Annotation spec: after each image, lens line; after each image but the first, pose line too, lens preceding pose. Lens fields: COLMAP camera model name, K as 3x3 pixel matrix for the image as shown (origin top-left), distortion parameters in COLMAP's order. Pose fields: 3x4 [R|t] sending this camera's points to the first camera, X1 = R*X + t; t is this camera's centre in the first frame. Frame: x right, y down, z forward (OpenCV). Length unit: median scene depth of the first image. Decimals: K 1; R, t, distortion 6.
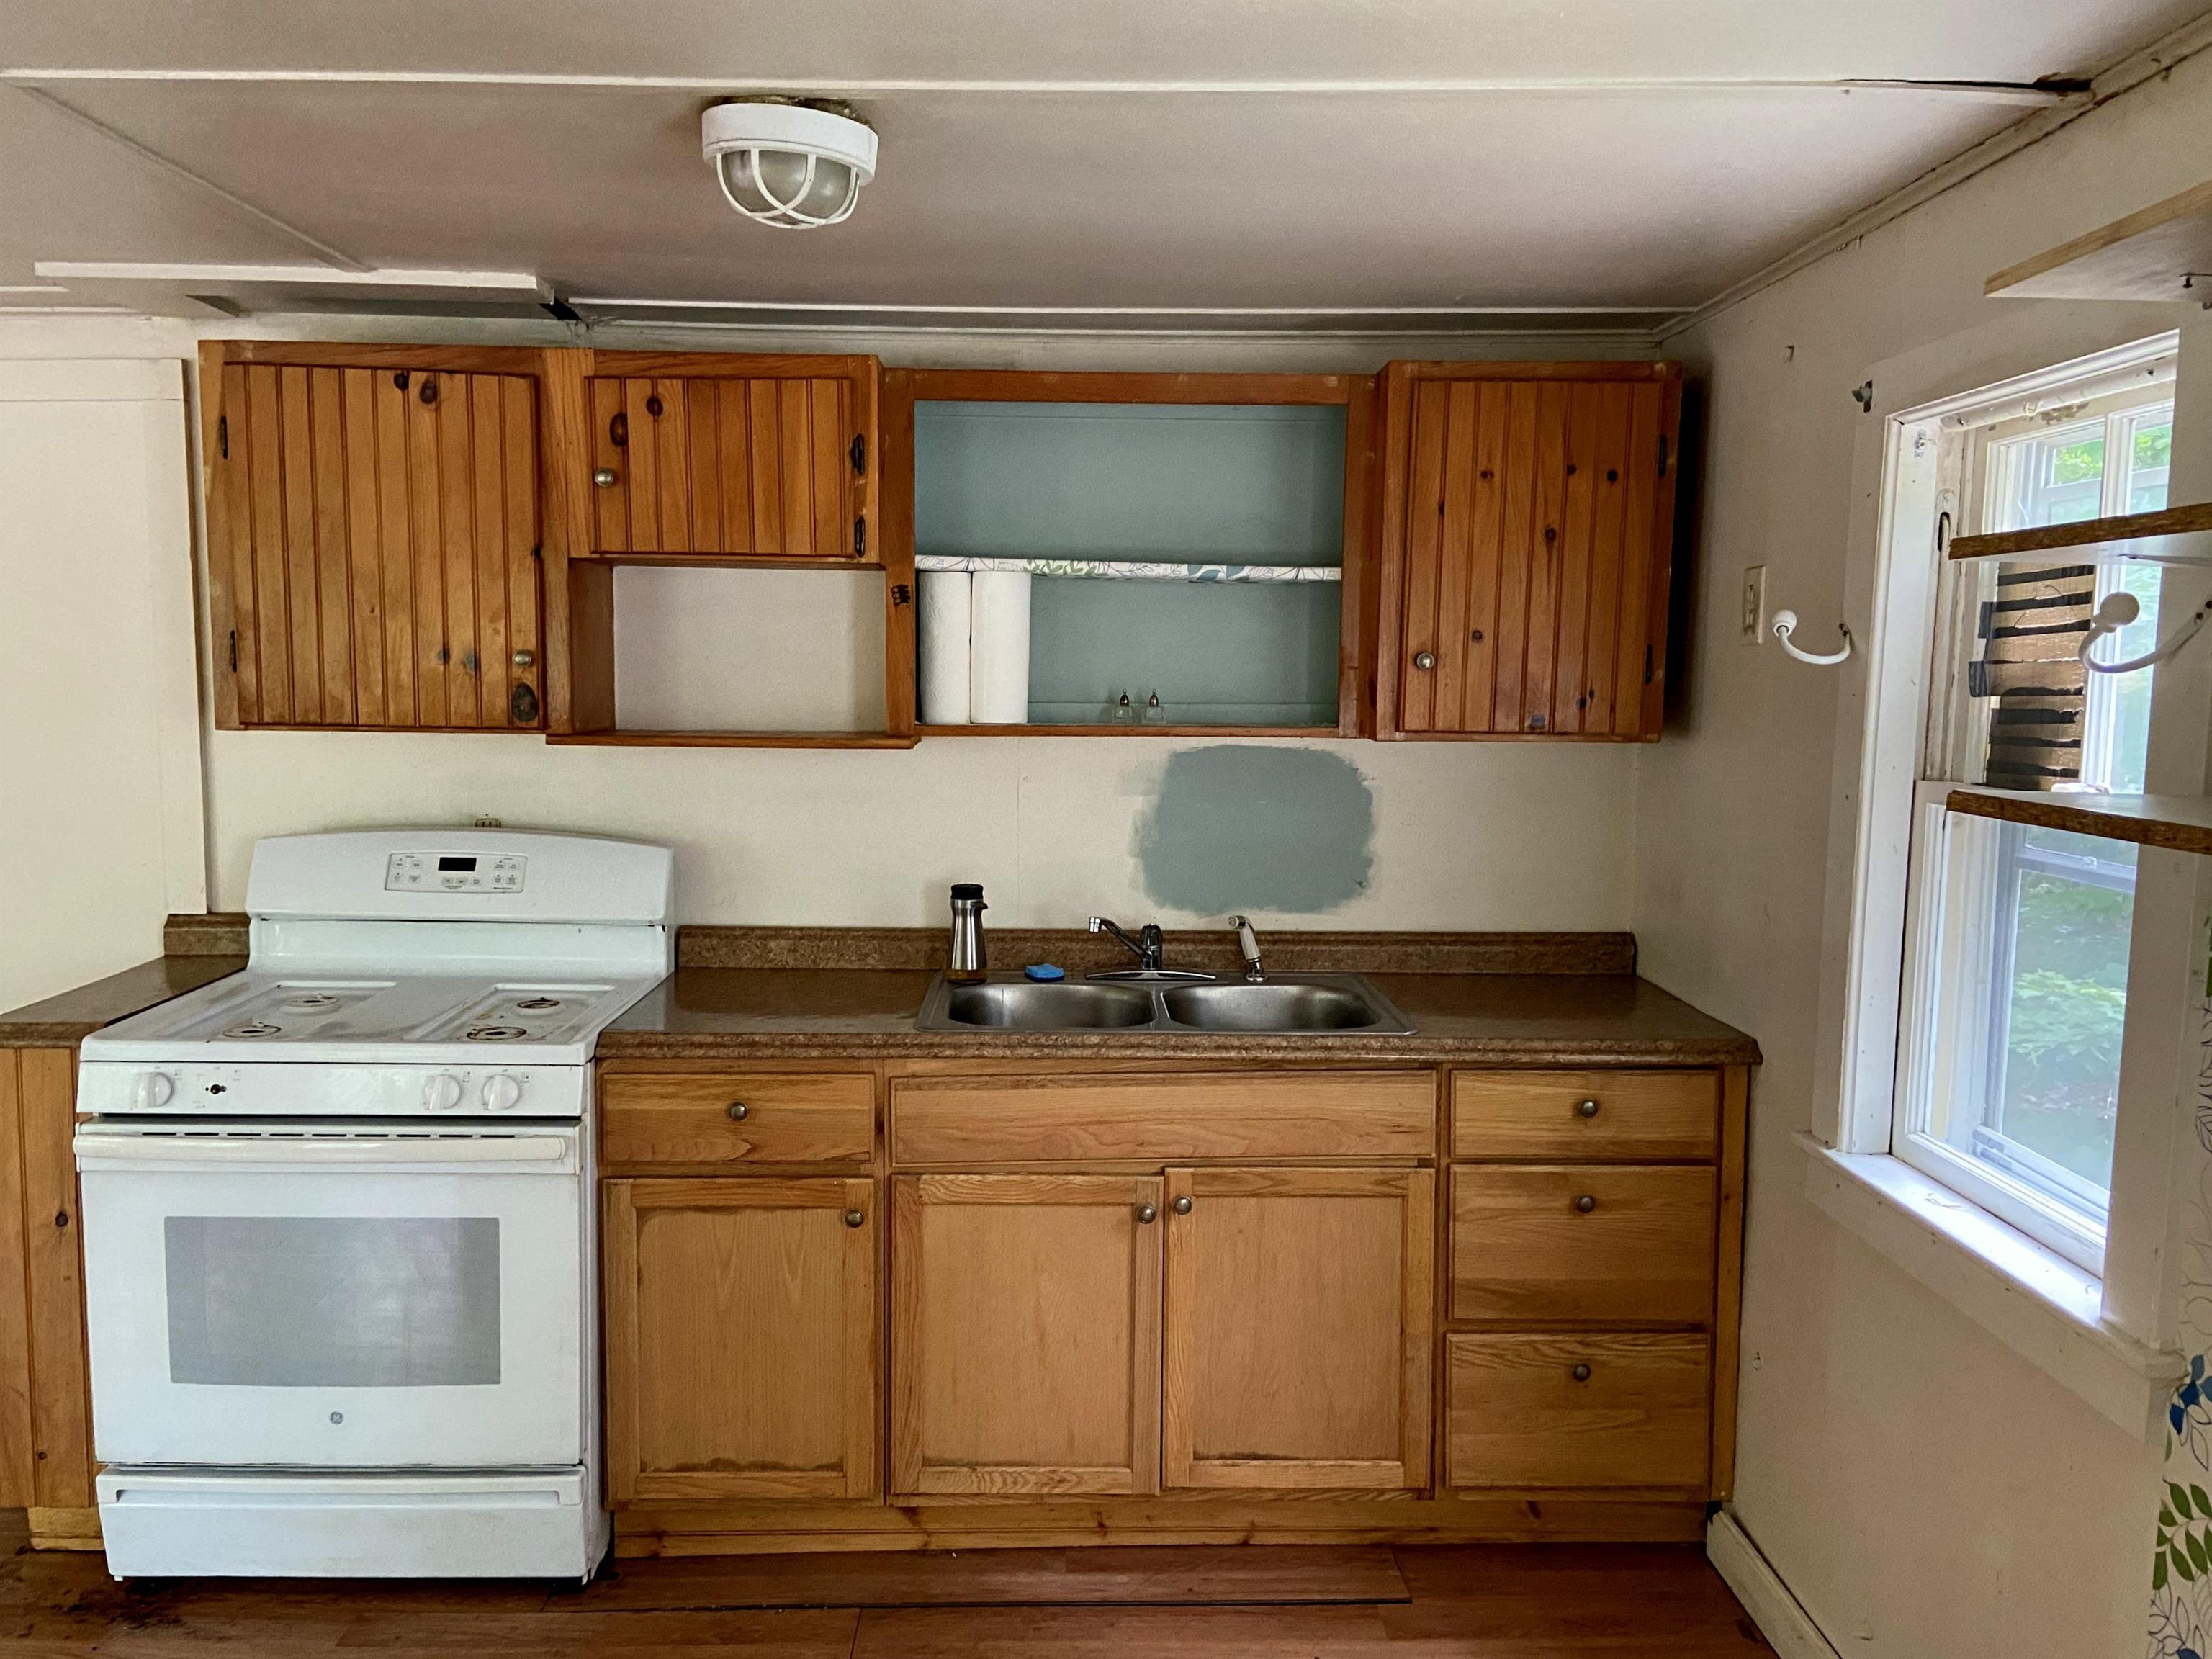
lens RADIAL K [[1701.0, 0, 1105.0], [0, 1701.0, 841.4], [0, 0, 1]] dist [0.124172, -0.178827]
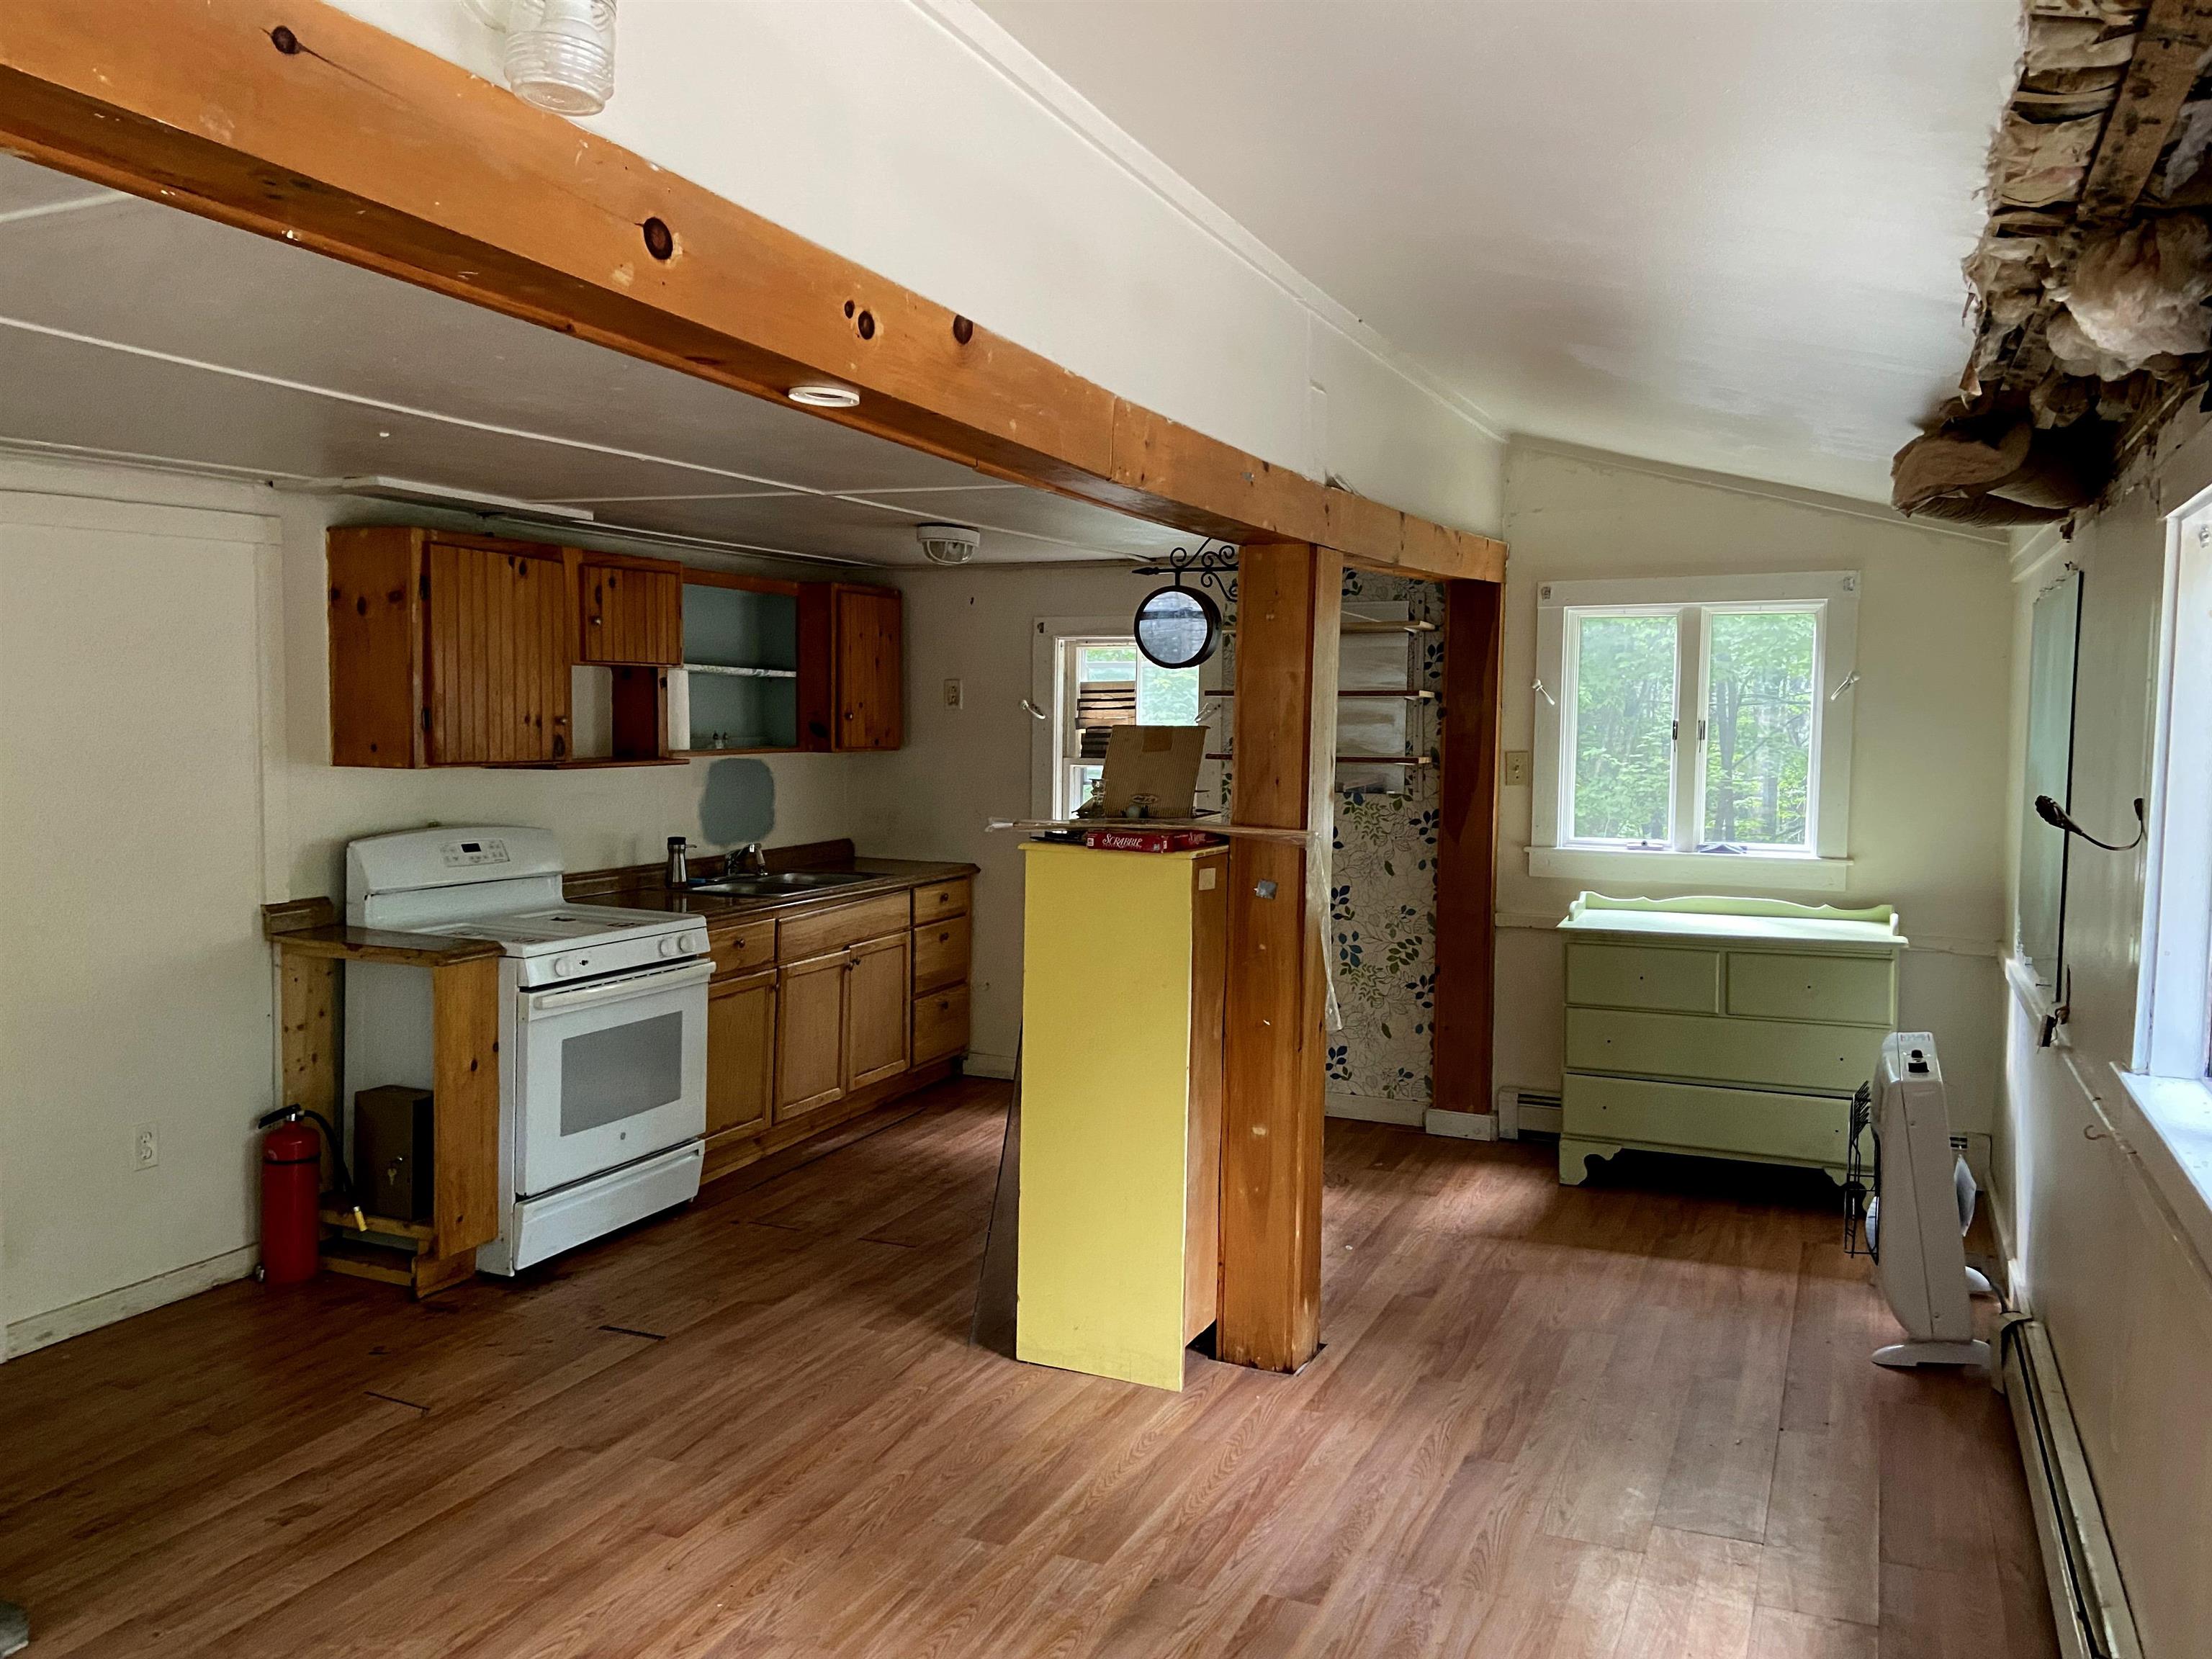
lens RADIAL K [[1649.6, 0, 1109.0], [0, 1649.6, 818.6], [0, 0, 1]] dist [0.119660, -0.158844]
pose [[0.421114, -0.067149, 0.904518, -1.663947], [0.089448, 0.995469, 0.032257, -0.012052], [-0.902586, 0.067323, 0.425213, -0.218476]]
